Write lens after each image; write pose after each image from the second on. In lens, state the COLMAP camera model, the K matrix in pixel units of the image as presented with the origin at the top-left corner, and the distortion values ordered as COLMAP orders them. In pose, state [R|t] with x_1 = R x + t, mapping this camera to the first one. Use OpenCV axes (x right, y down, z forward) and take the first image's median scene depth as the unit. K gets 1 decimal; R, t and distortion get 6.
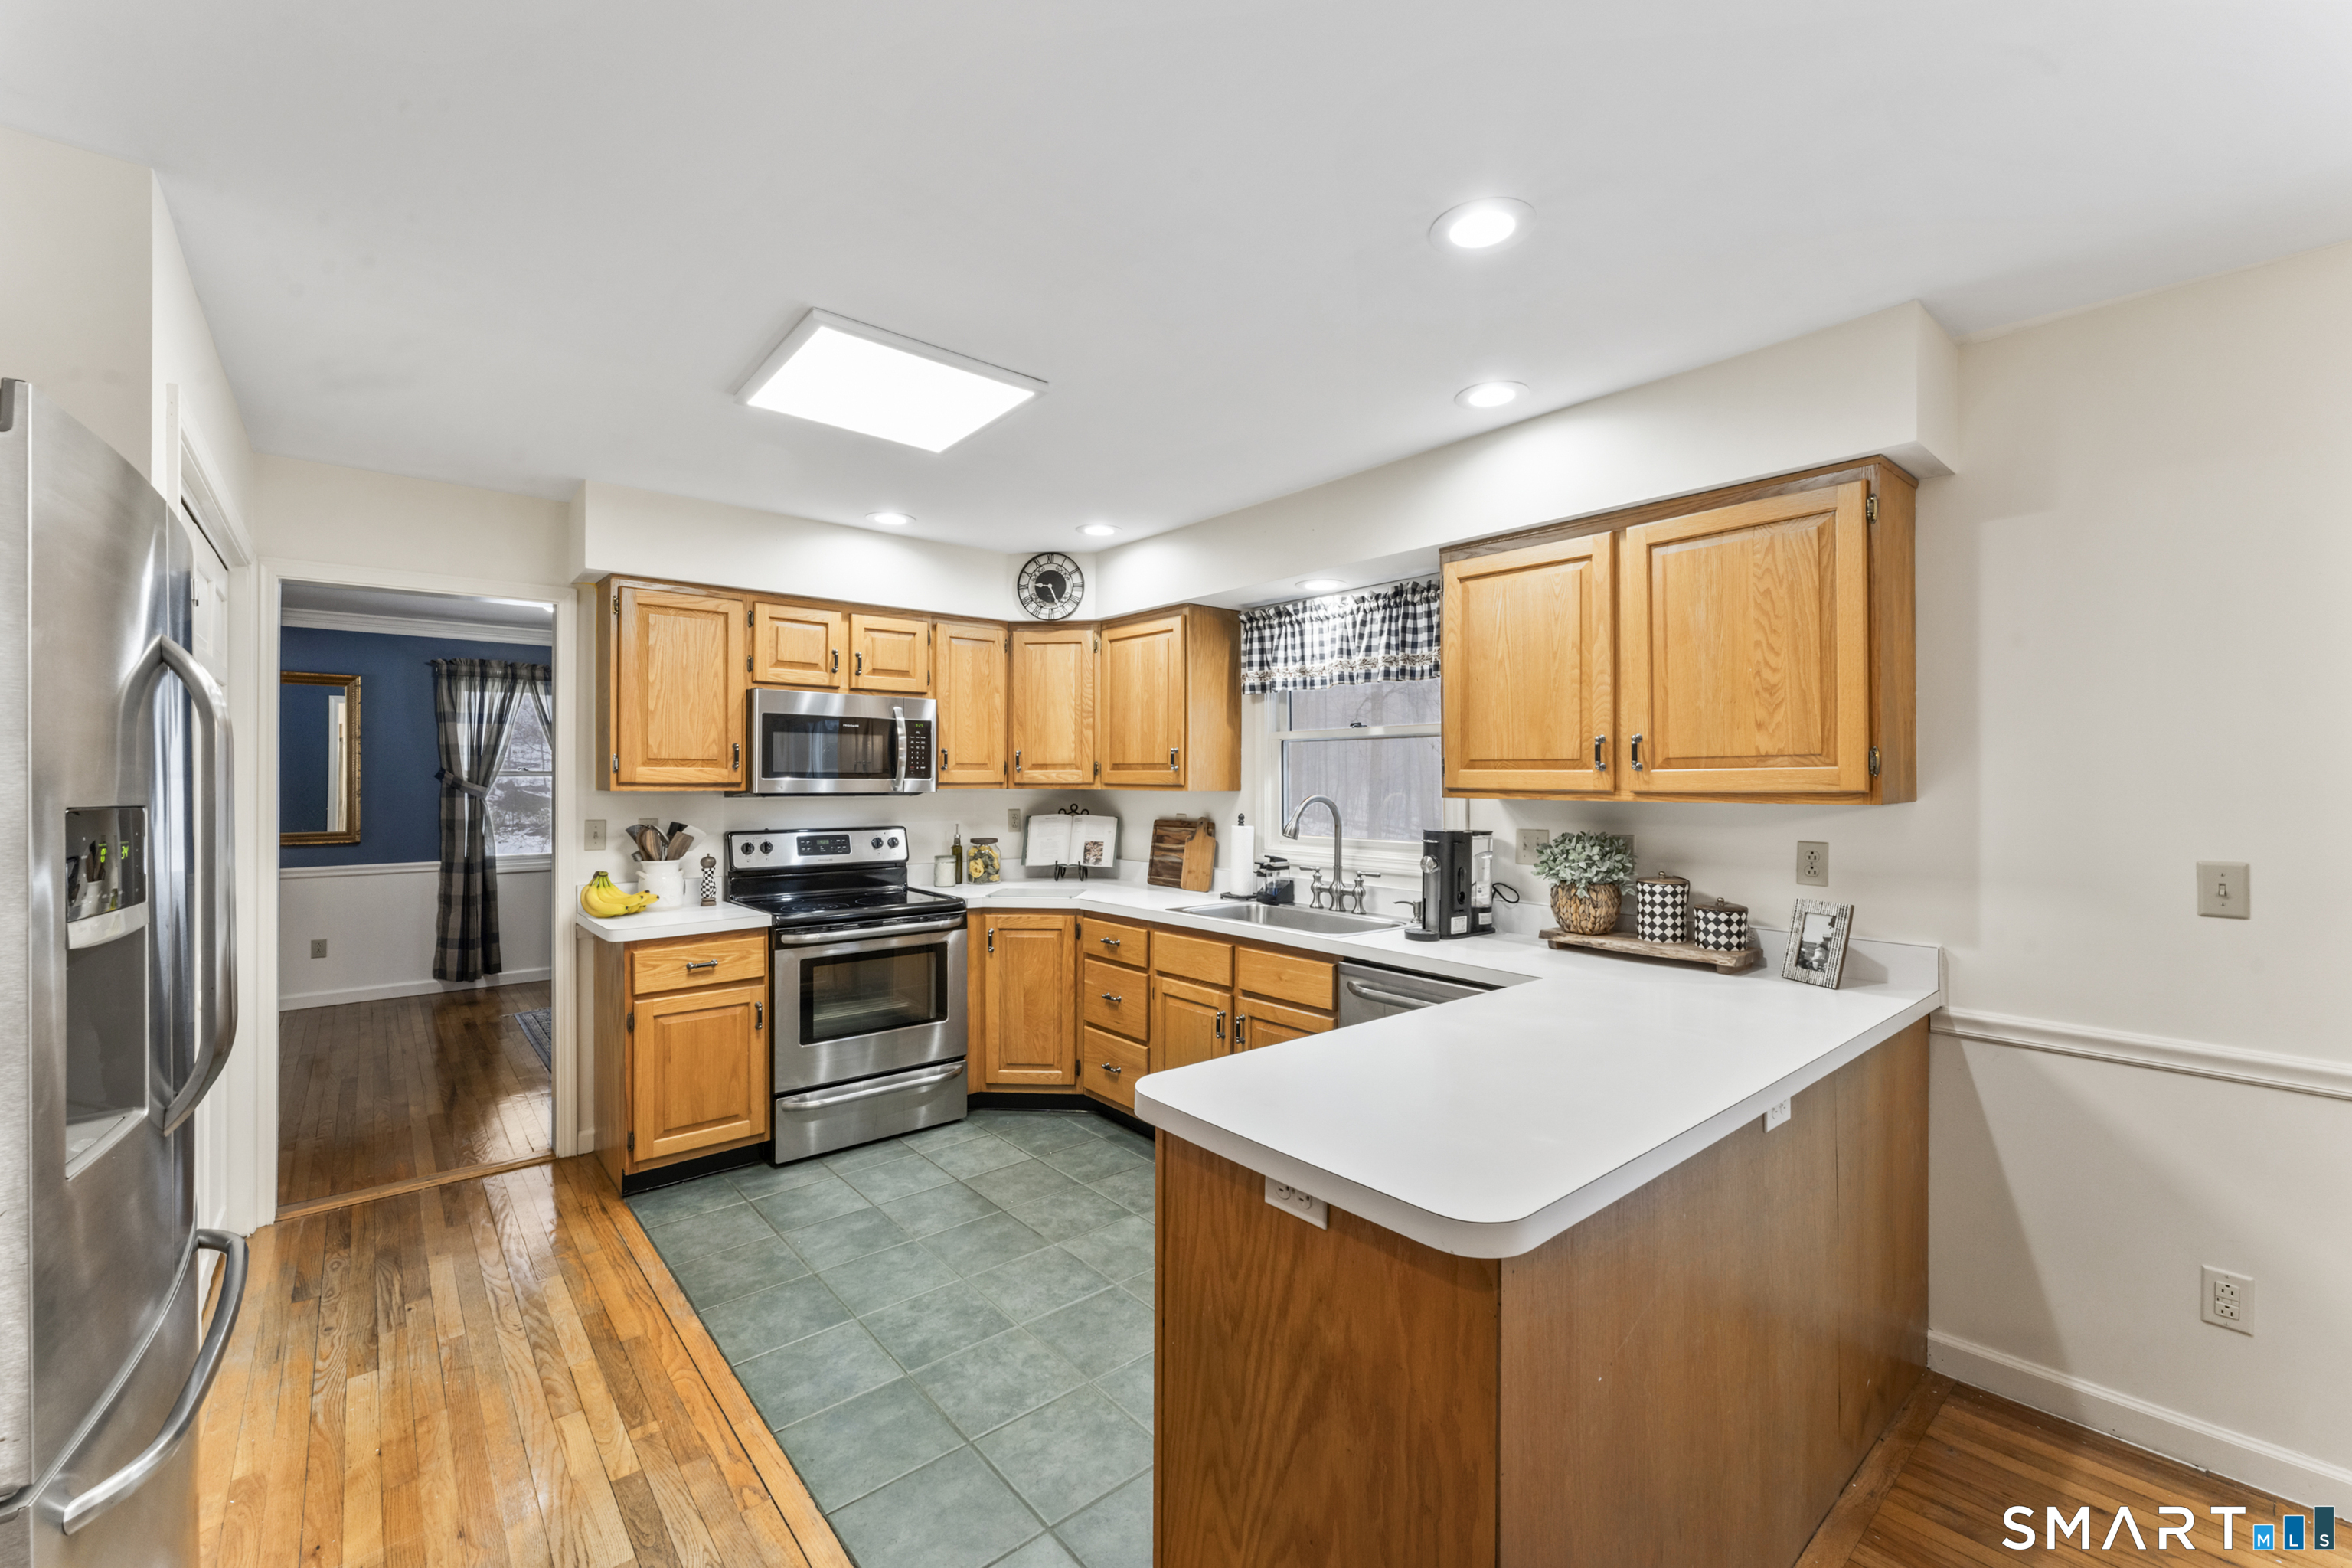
lens RADIAL K [[946.9, 0, 1191.7], [0, 946.9, 781.5], [0, 0, 1]] dist [-0.003498, -0.000352]
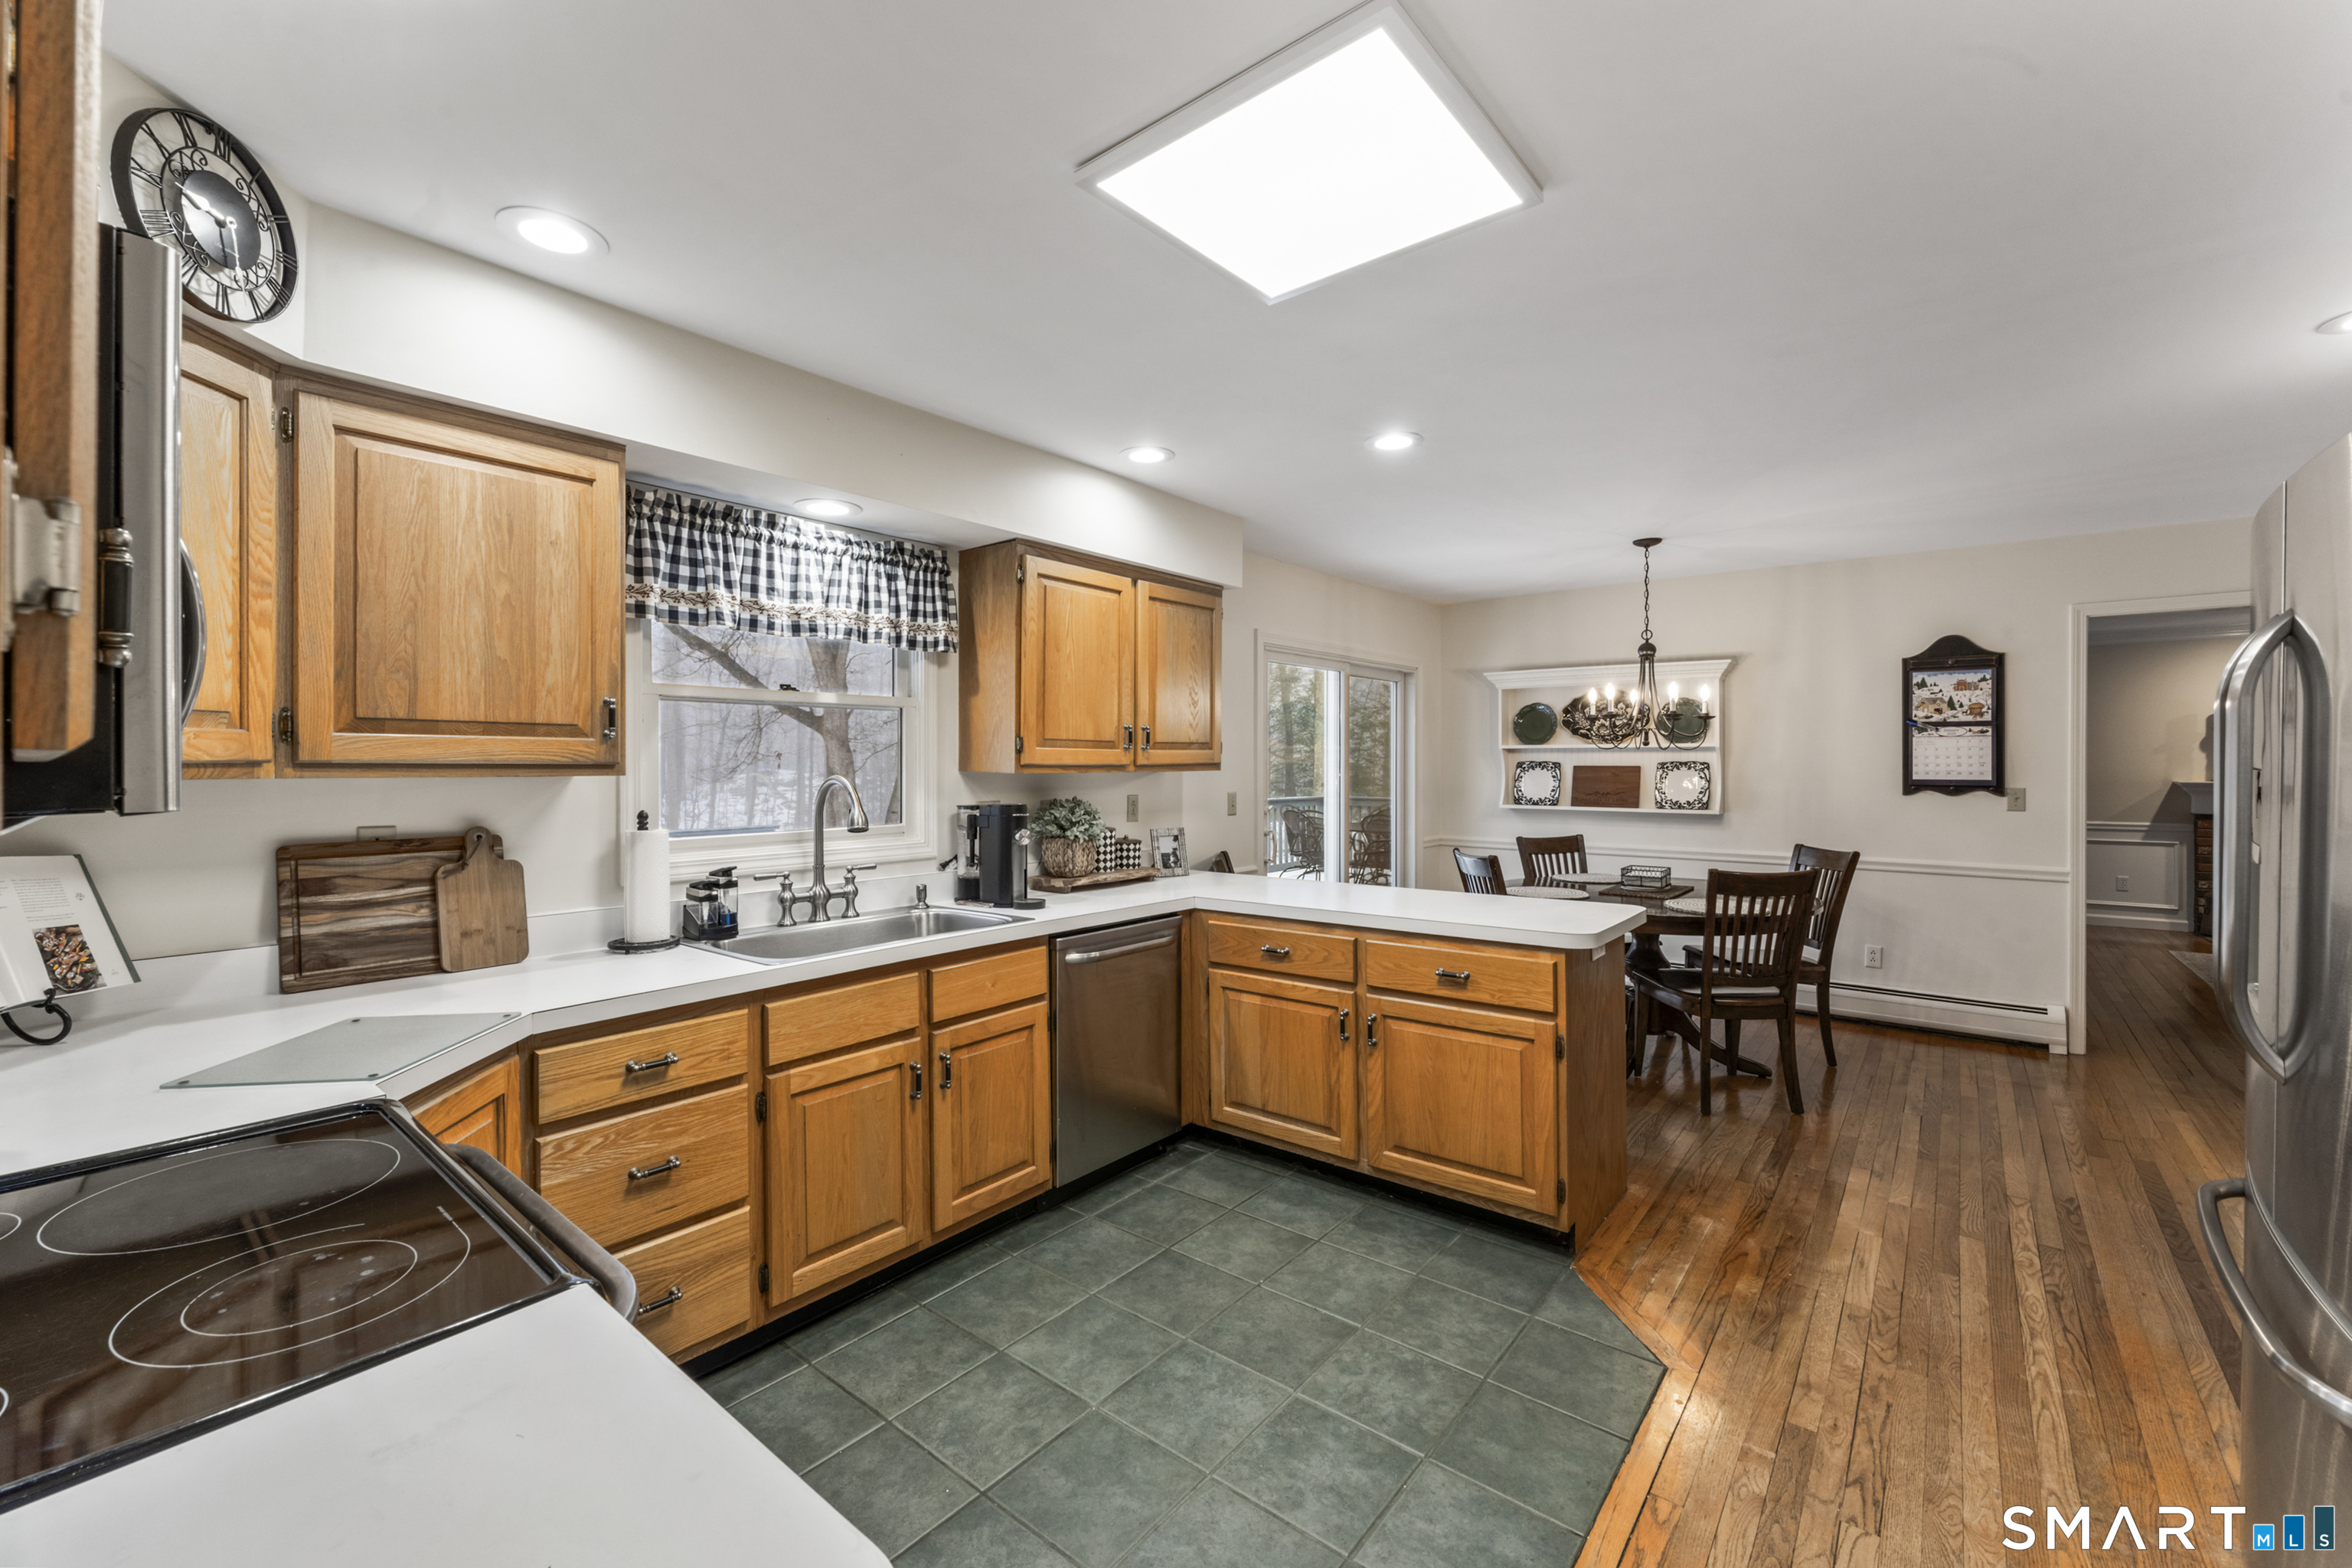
lens RADIAL K [[946.9, 0, 1164.9], [0, 946.9, 765.0], [0, 0, 1]] dist [-0.003498, -0.000352]
pose [[-0.156800, -0.003326, 0.987625, -0.689600], [0.004275, 0.999983, 0.004047, 0.003428], [-0.987621, 0.004857, -0.156783, 0.855865]]
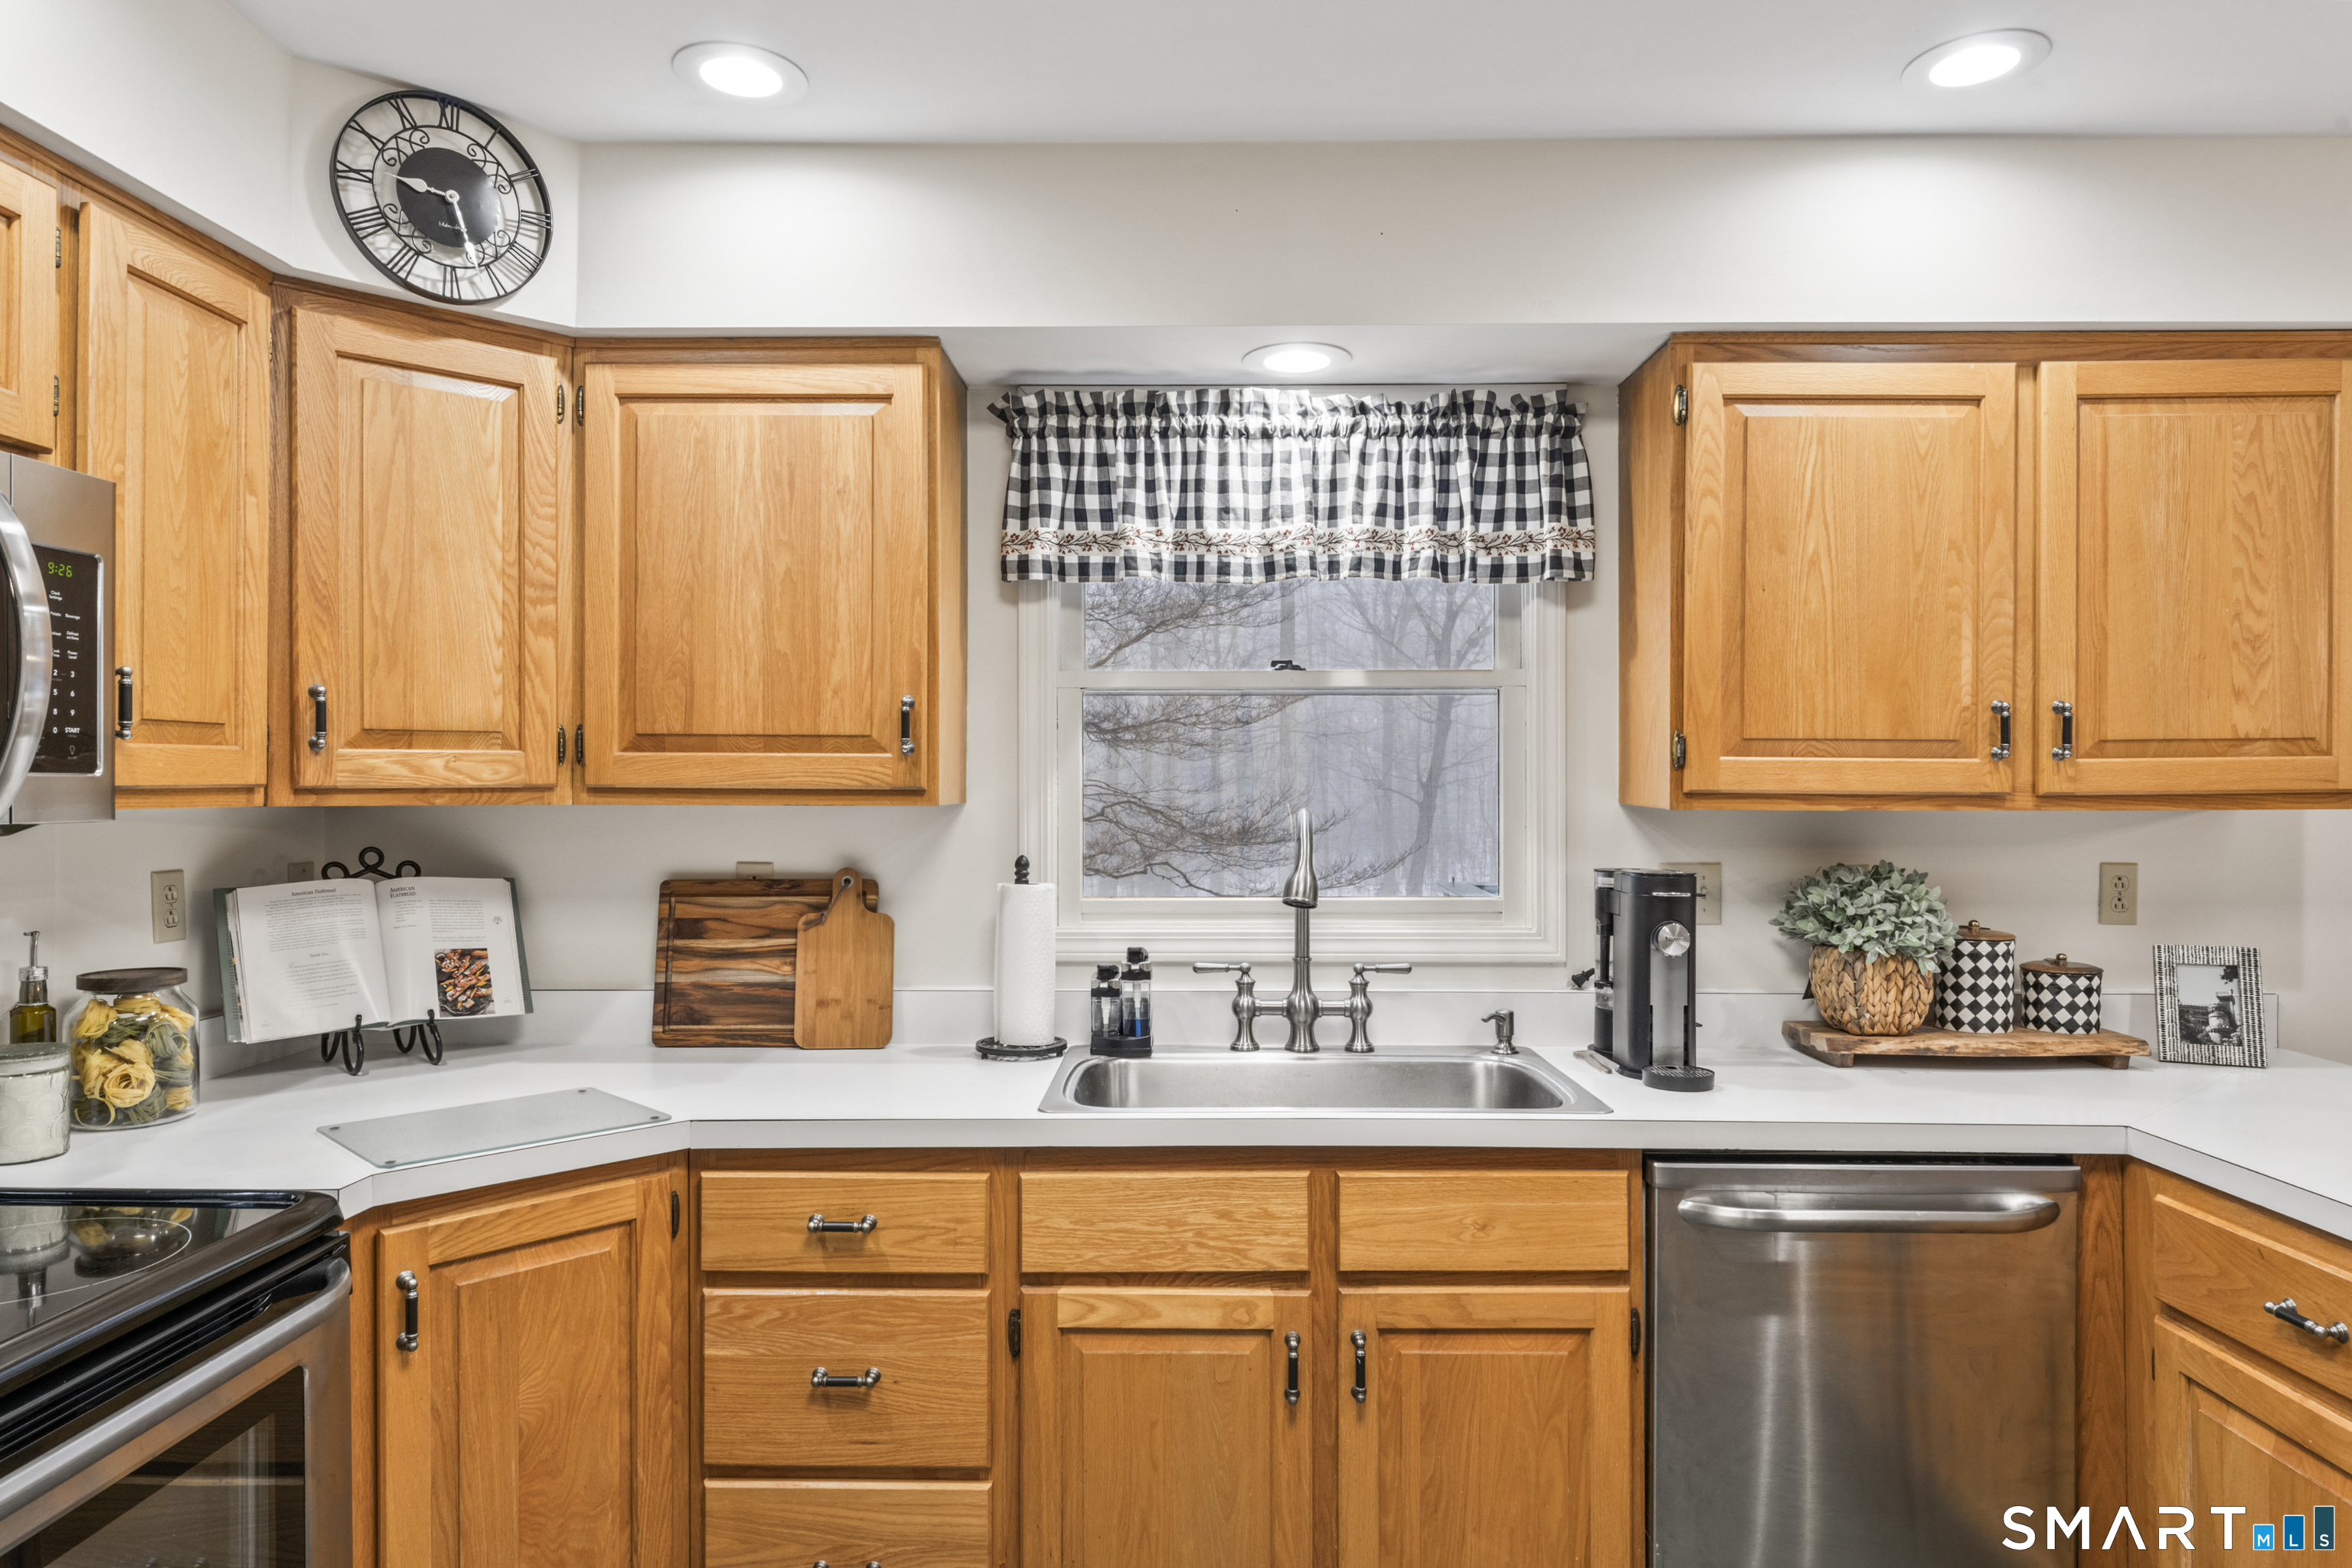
lens RADIAL K [[1424.0, 0, 1189.0], [0, 1424.0, 786.7], [0, 0, 1]] dist [-0.000829, 0.001060]
pose [[0.666388, -0.002720, 0.745600, -0.428468], [0.003016, 0.999995, 0.000953, 0.002357], [-0.745599, 0.001614, 0.666393, 0.575928]]
